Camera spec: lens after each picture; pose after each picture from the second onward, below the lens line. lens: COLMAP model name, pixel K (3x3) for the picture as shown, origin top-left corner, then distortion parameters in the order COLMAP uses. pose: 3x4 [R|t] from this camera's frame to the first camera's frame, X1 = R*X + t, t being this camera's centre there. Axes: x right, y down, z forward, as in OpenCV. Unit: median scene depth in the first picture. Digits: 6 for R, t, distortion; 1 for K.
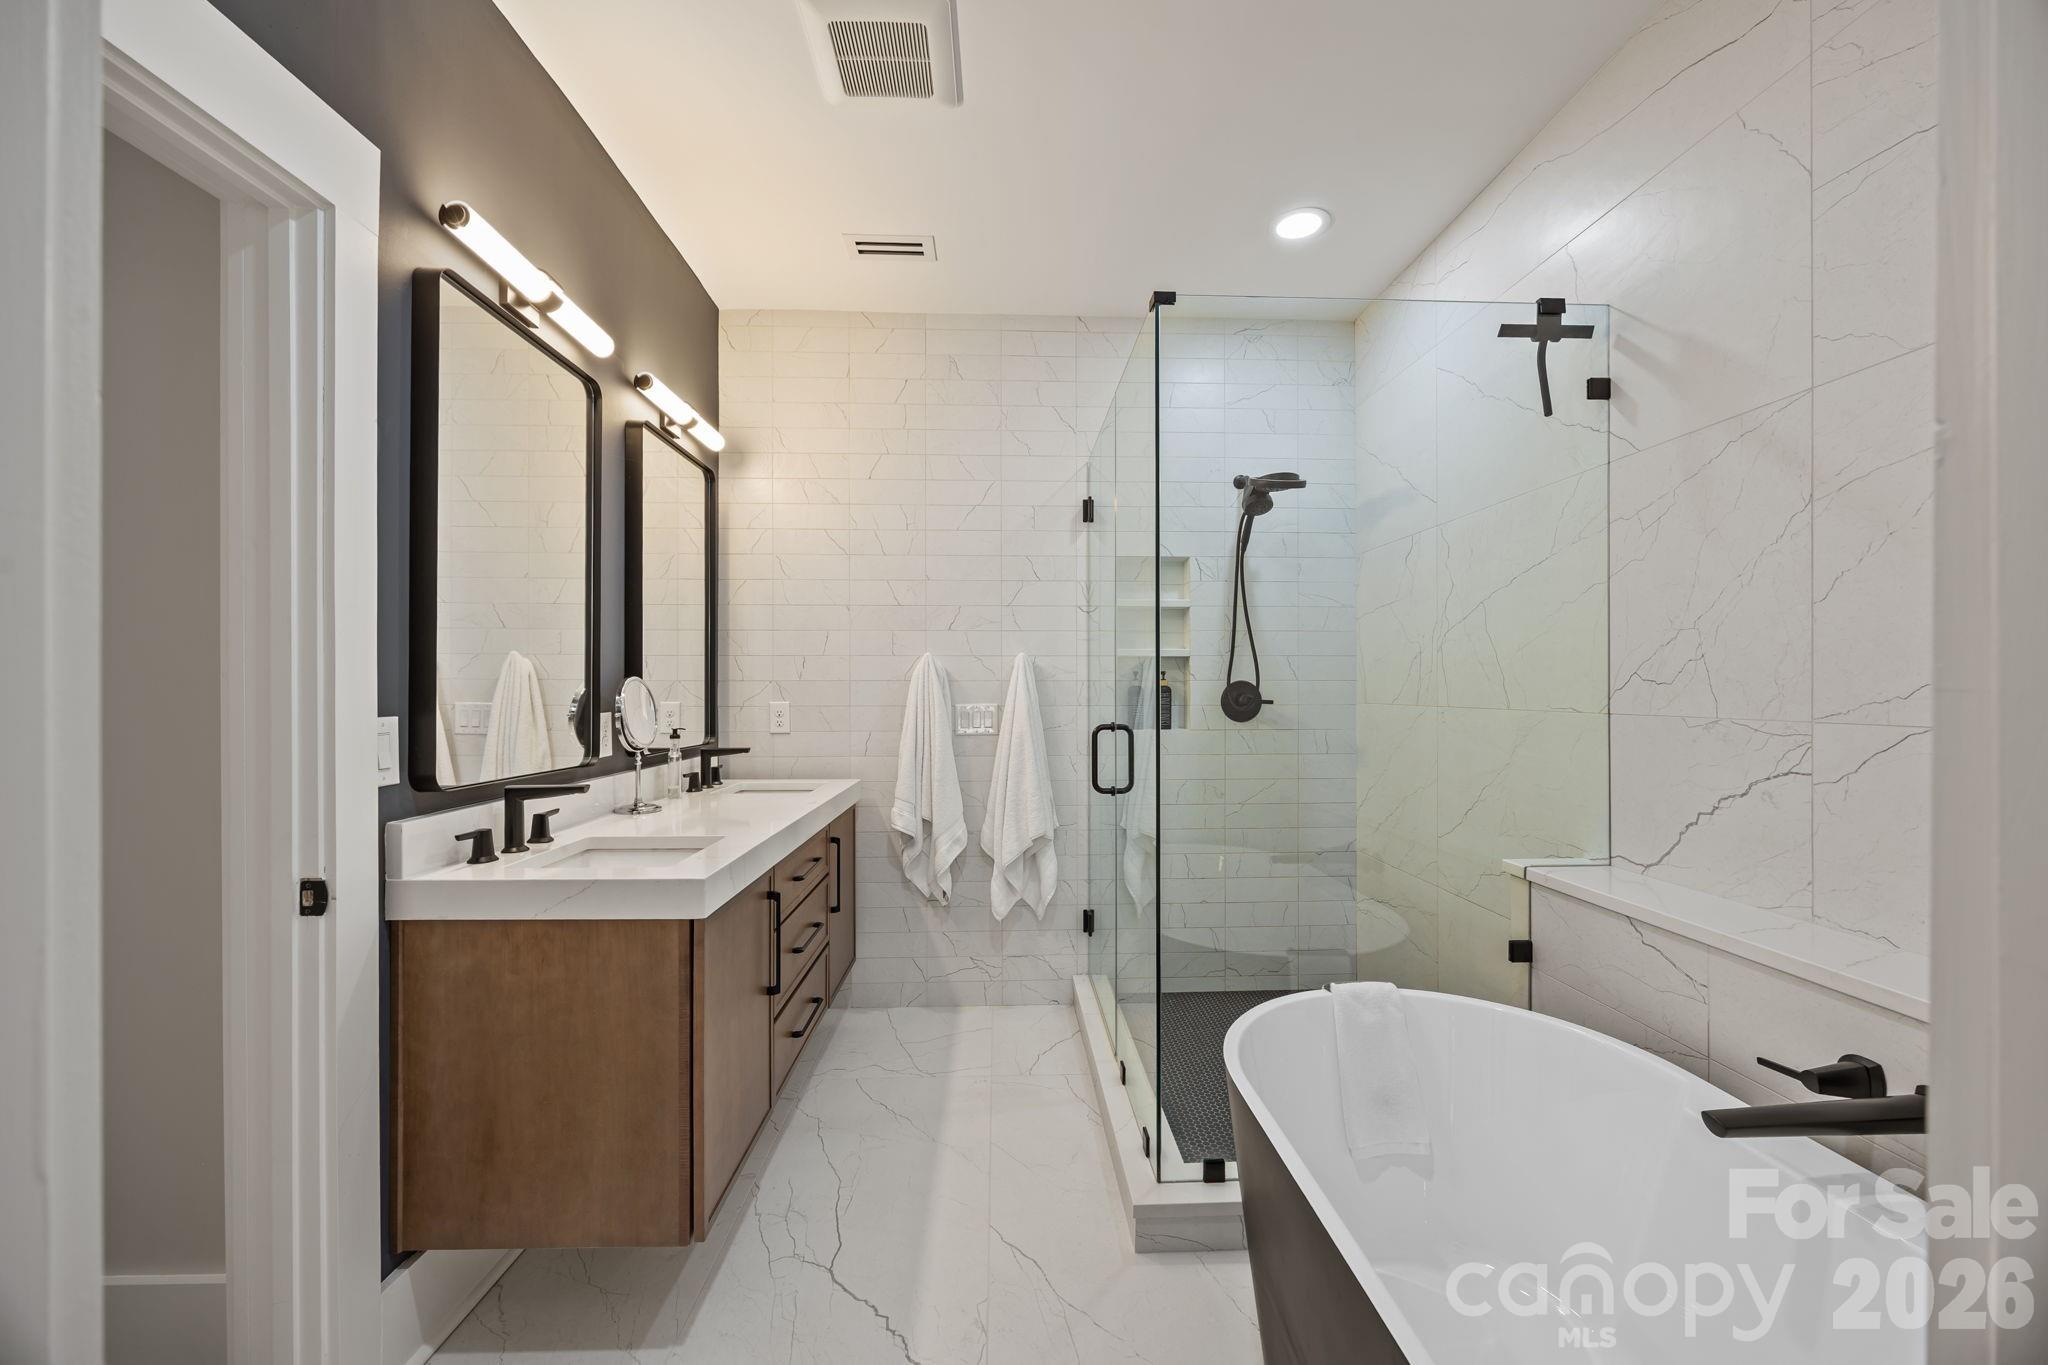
lens RADIAL K [[788.3, 0, 1038.0], [0, 788.3, 690.9], [0, 0, 1]] dist [-0.002494, -0.000438]
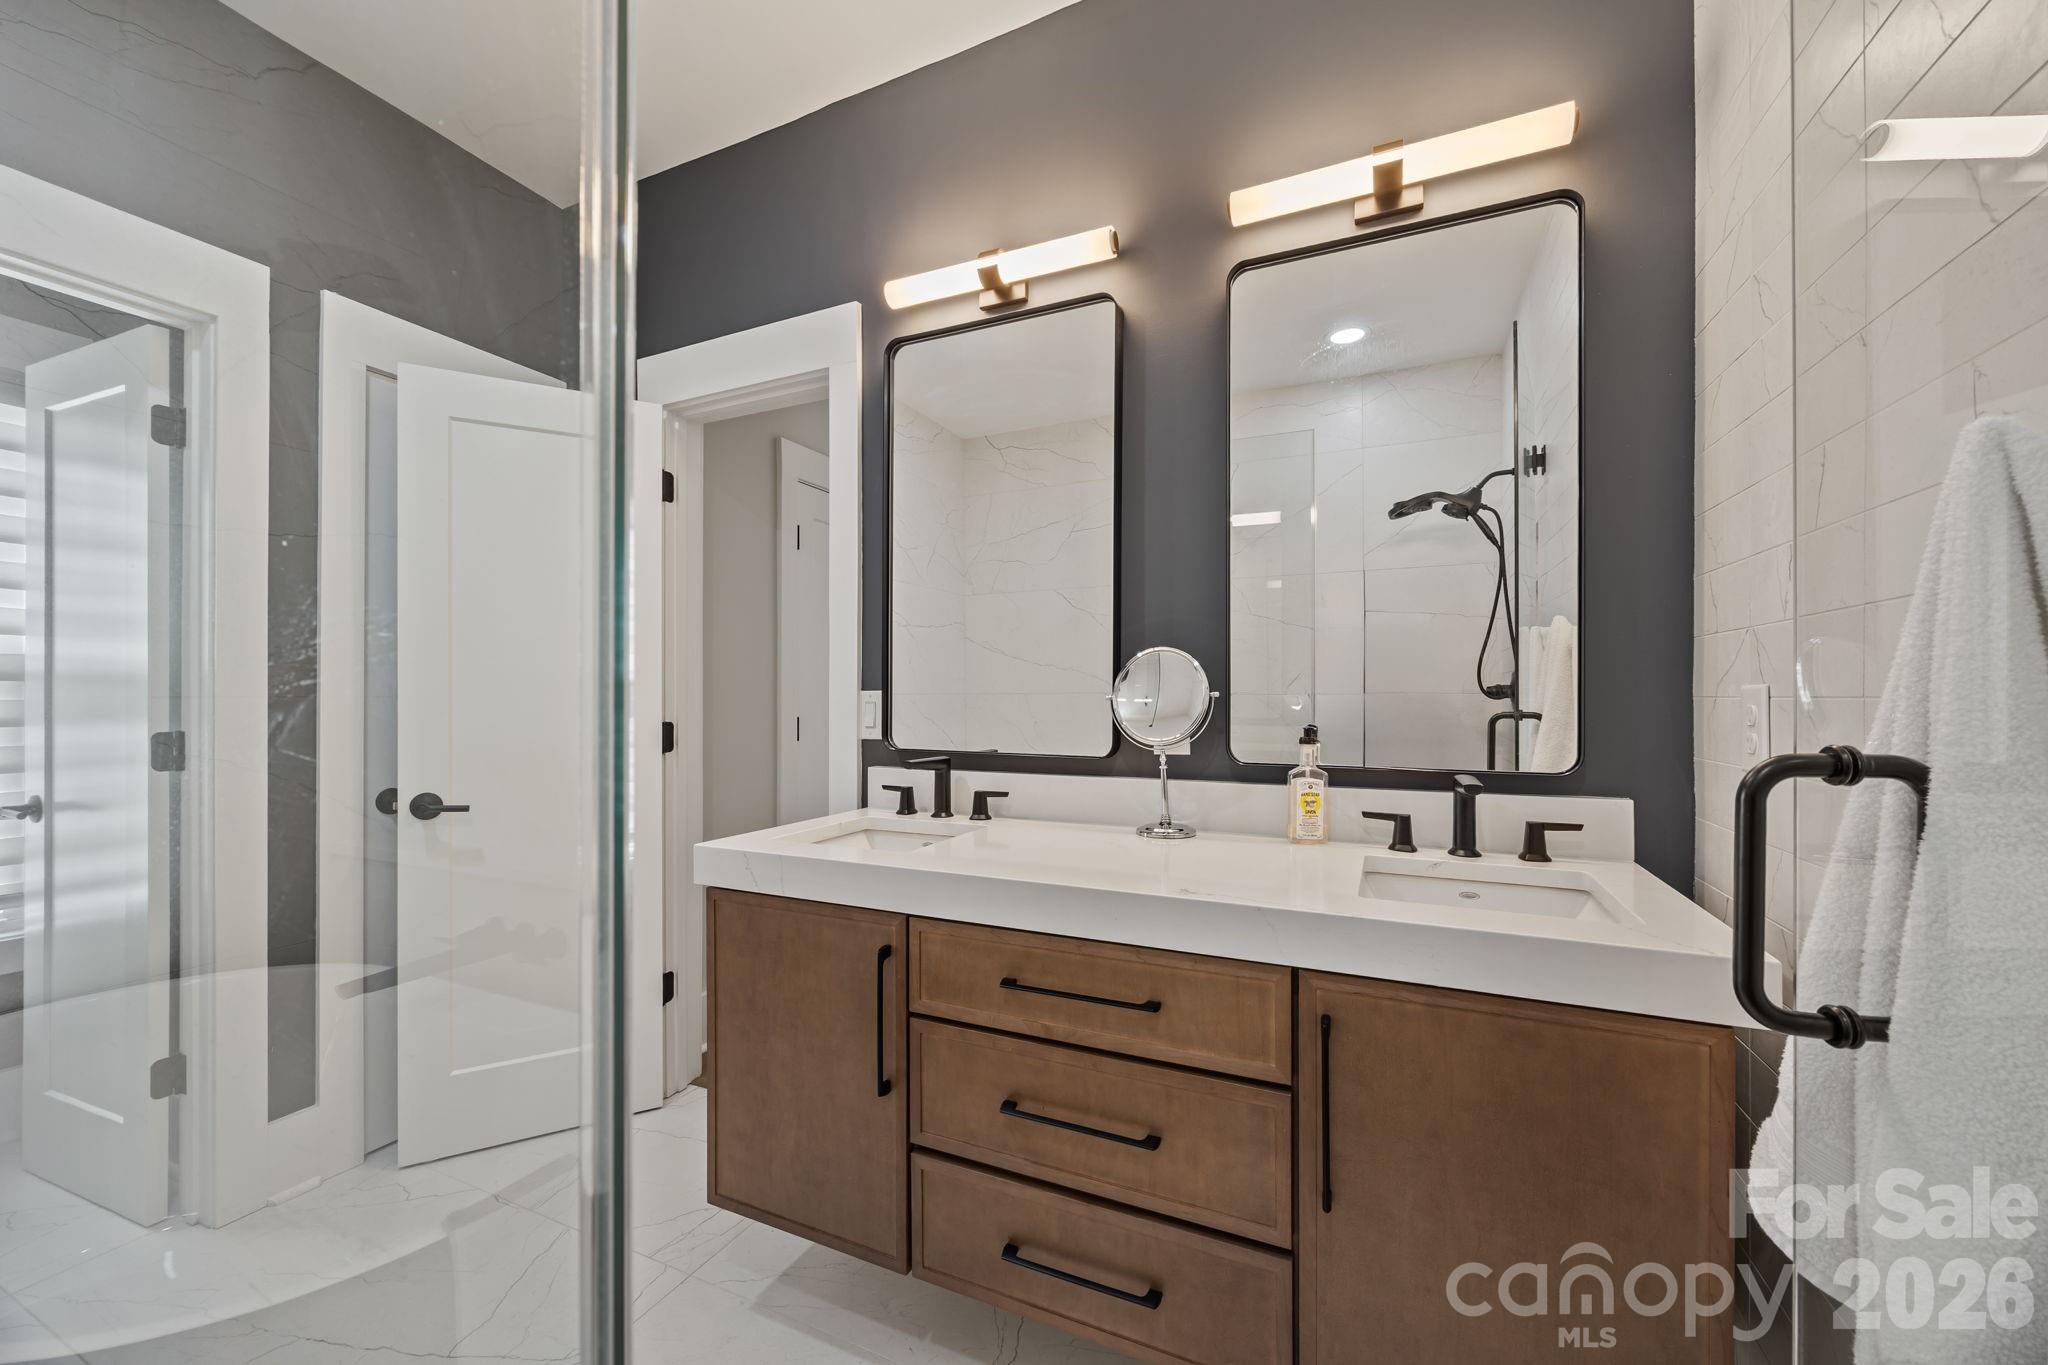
lens RADIAL K [[788.3, 0, 1026.2], [0, 788.3, 685.5], [0, 0, 1]] dist [-0.002494, -0.000438]
pose [[-0.454785, -0.002439, -0.890598, 0.226996], [-0.002616, 0.999996, -0.001402, 0.017127], [0.890597, 0.001692, -0.454789, 1.366034]]
